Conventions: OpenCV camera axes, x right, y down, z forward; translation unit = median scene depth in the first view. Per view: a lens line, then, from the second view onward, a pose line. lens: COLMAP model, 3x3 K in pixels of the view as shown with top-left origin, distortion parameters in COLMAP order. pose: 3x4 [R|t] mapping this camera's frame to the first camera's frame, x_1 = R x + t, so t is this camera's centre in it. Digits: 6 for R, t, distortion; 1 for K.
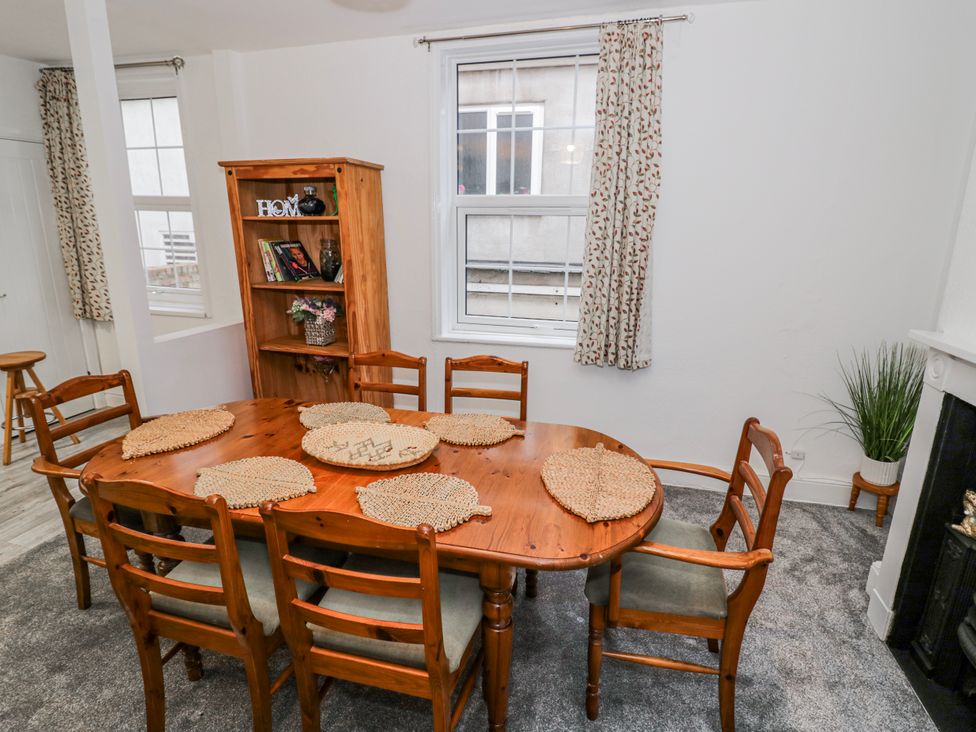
lens RADIAL K [[508.0, 0, 489.4], [0, 508.0, 361.2], [0, 0, 1]] dist [-0.003335, -0.012361]
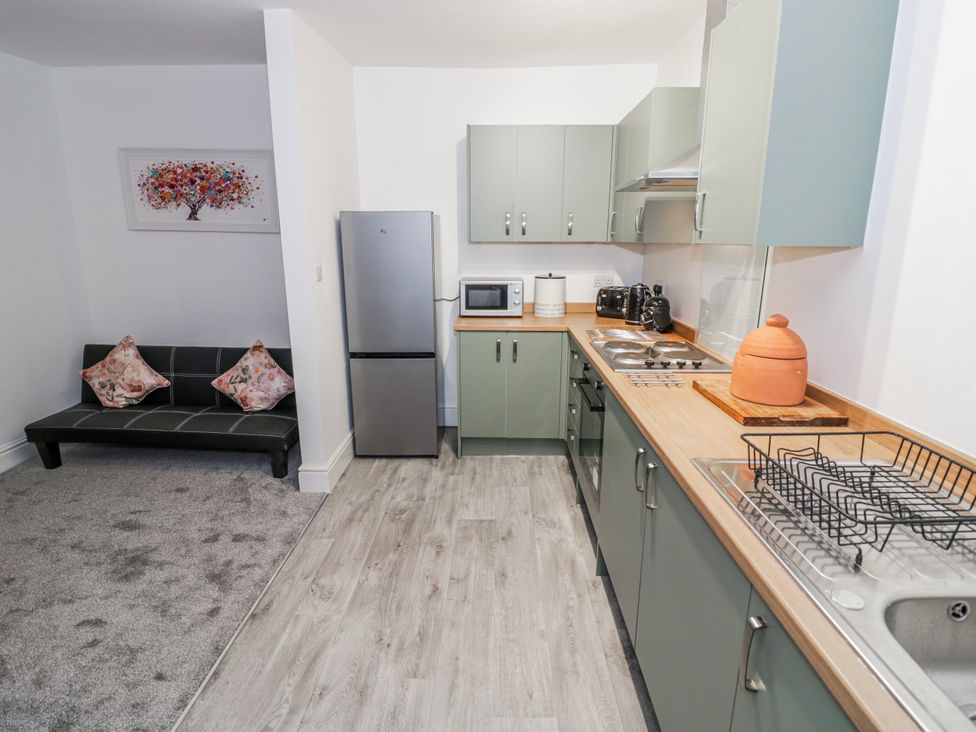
lens RADIAL K [[508.0, 0, 486.1], [0, 508.0, 356.6], [0, 0, 1]] dist [-0.003335, -0.012361]
pose [[-0.967847, 0.037025, -0.248802, -0.892150], [-0.086685, 0.879426, 0.468077, -0.431869], [0.236133, 0.474594, -0.847940, 1.560655]]
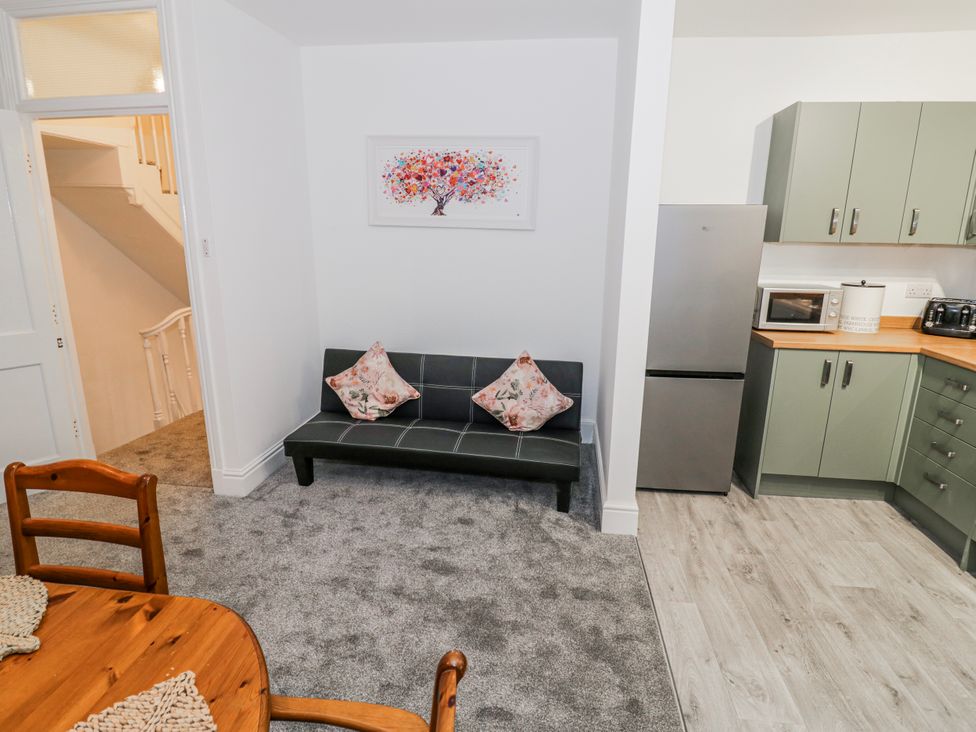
lens RADIAL K [[508.0, 0, 483.7], [0, 508.0, 355.1], [0, 0, 1]] dist [-0.003335, -0.012361]
pose [[-0.990010, 0.004900, -0.140913, -0.425722], [-0.063202, 0.877946, 0.474569, -0.346659], [0.126039, 0.478734, -0.868866, 1.308216]]
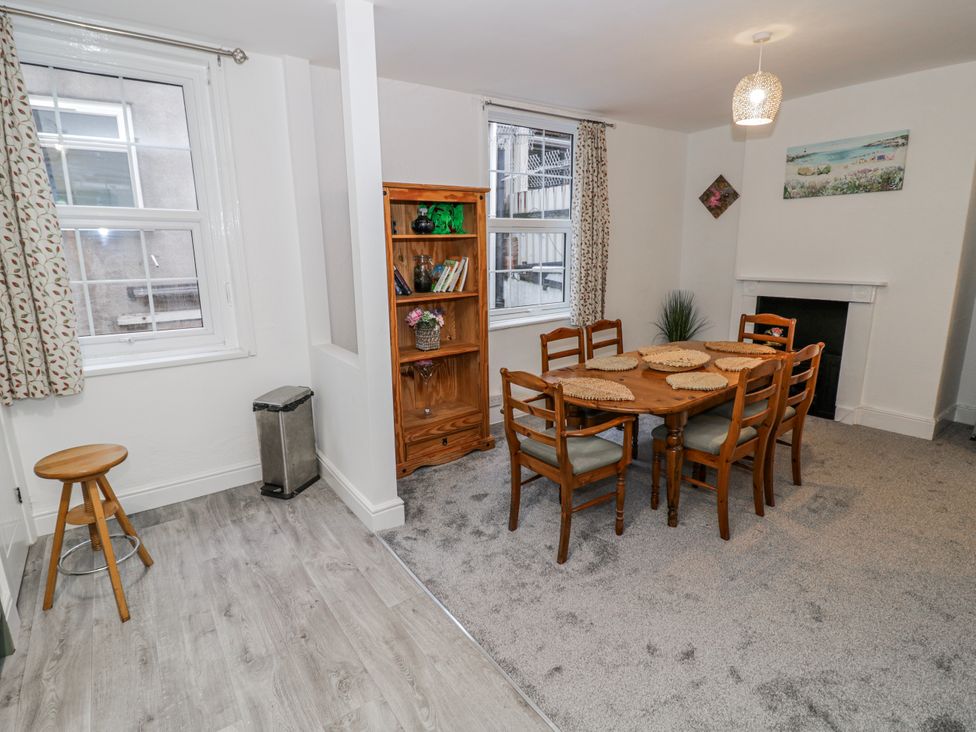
lens RADIAL K [[508.0, 0, 488.2], [0, 508.0, 360.2], [0, 0, 1]] dist [-0.003335, -0.012361]
pose [[0.616145, -0.197514, 0.762465, -1.259446], [0.219438, 0.972765, 0.074665, -0.072748], [-0.756447, 0.121309, 0.642706, 0.219258]]
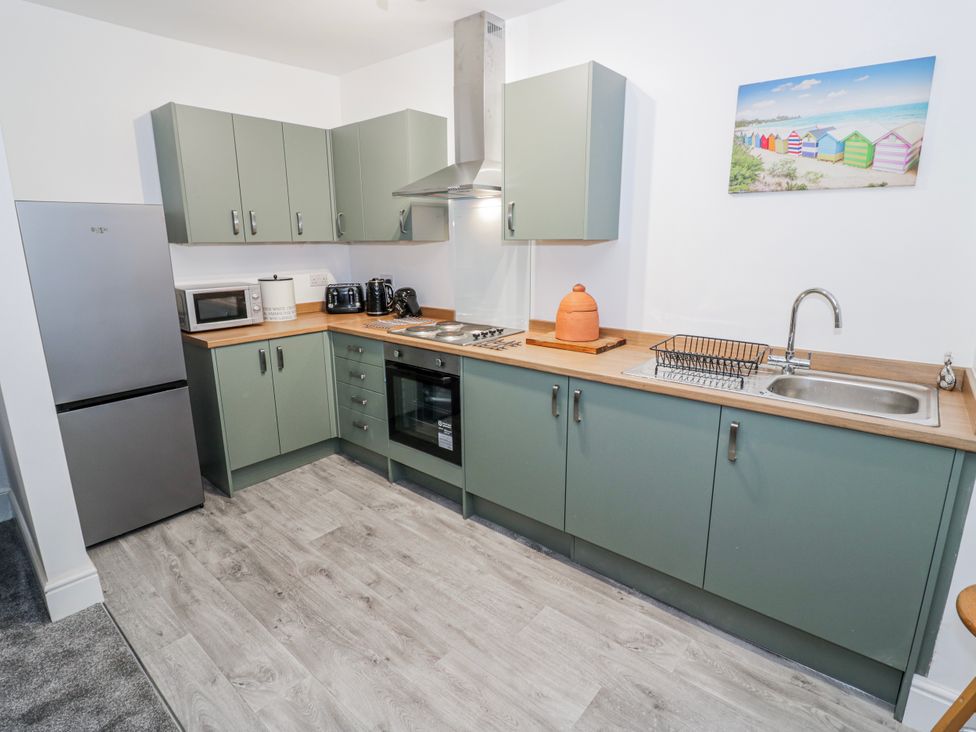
lens RADIAL K [[508.0, 0, 492.6], [0, 508.0, 357.2], [0, 0, 1]] dist [-0.003335, -0.012361]
pose [[-0.411304, 0.189638, -0.891553, -0.464671], [-0.247903, 0.917974, 0.309624, -0.354514], [0.877139, 0.348368, -0.330554, 1.334997]]
